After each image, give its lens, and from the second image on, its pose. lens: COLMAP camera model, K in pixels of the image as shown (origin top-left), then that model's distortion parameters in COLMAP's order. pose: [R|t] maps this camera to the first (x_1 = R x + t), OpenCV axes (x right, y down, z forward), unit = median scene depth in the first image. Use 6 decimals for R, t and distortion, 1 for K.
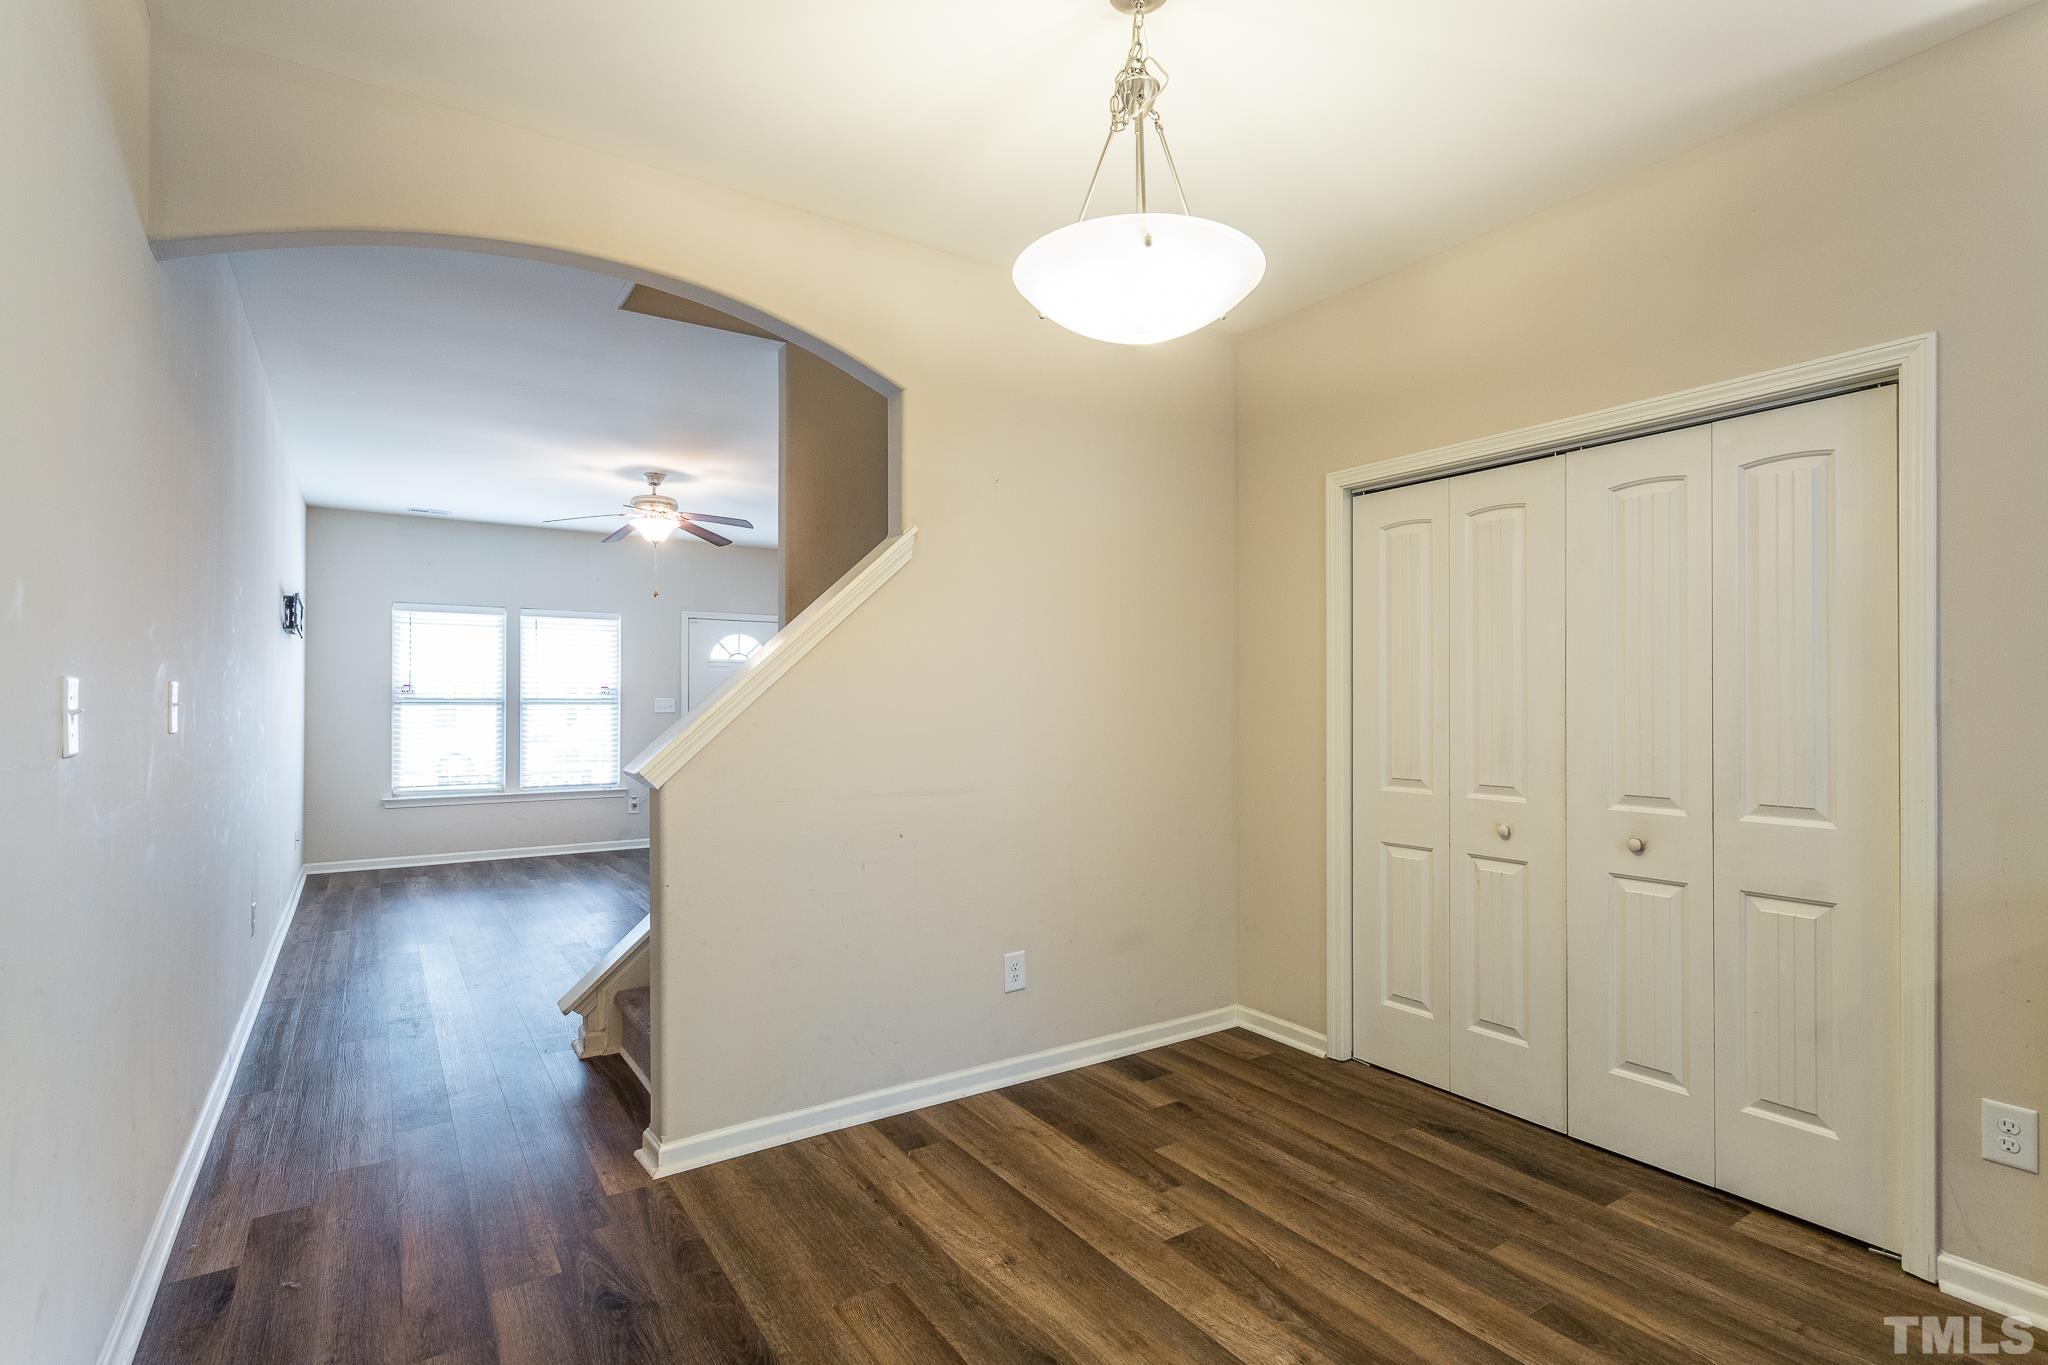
lens RADIAL K [[977.6, 0, 1019.4], [0, 977.6, 696.9], [0, 0, 1]] dist [0.002387, 0.000403]
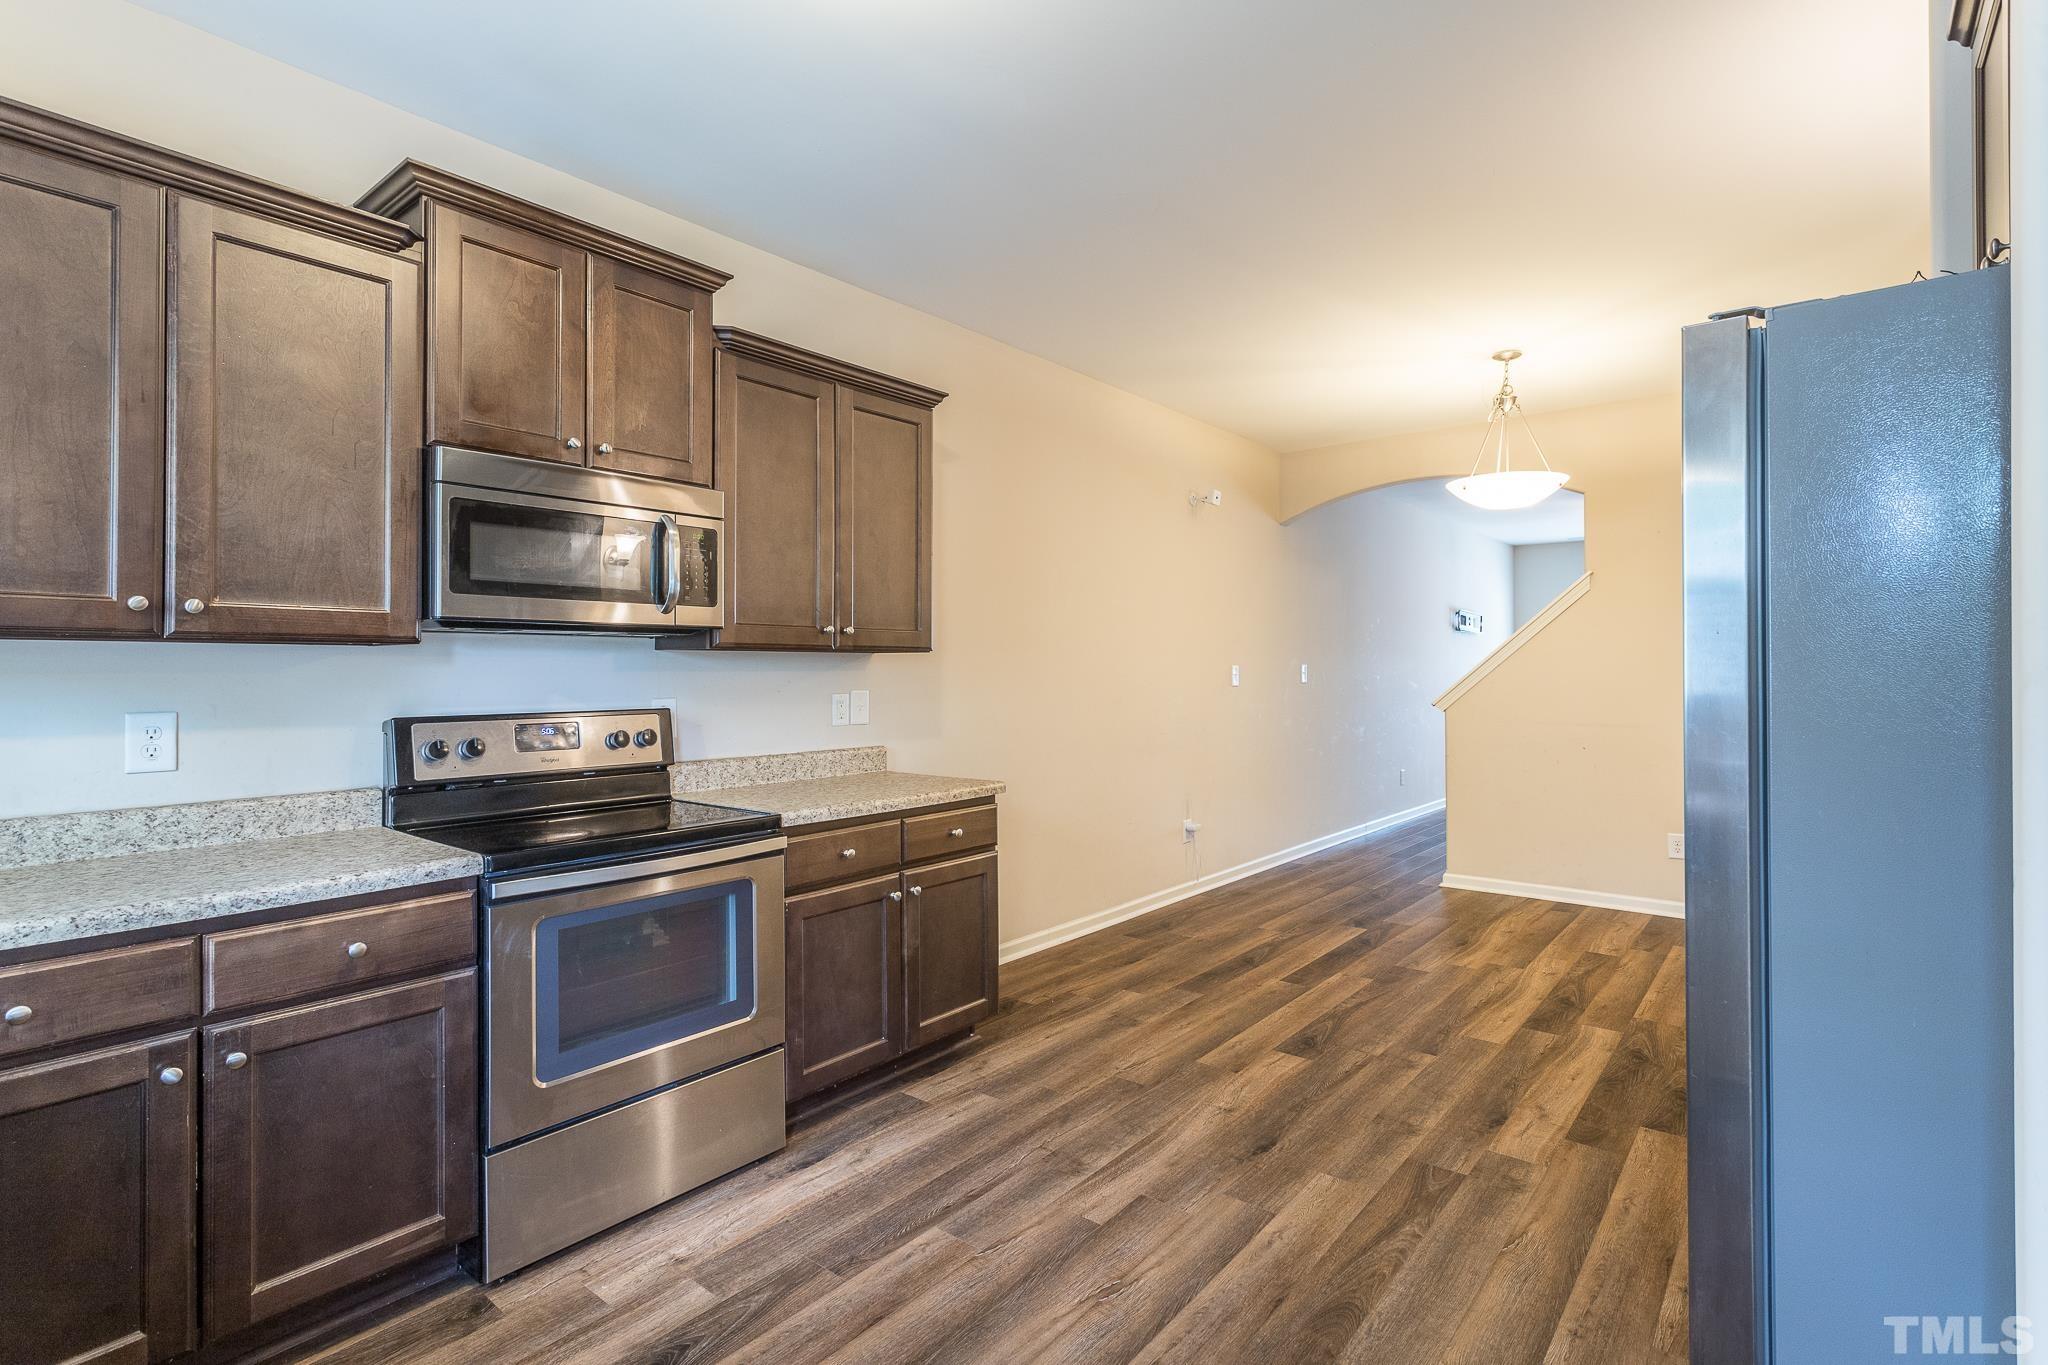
lens RADIAL K [[973.7, 0, 1029.6], [0, 973.7, 659.1], [0, 0, 1]] dist [0.003581, 0.000363]
pose [[0.295176, -0.012729, -0.955358, 1.098007], [0.005640, 0.999917, -0.011580, -0.001920], [0.955426, -0.001970, 0.295223, -0.403766]]
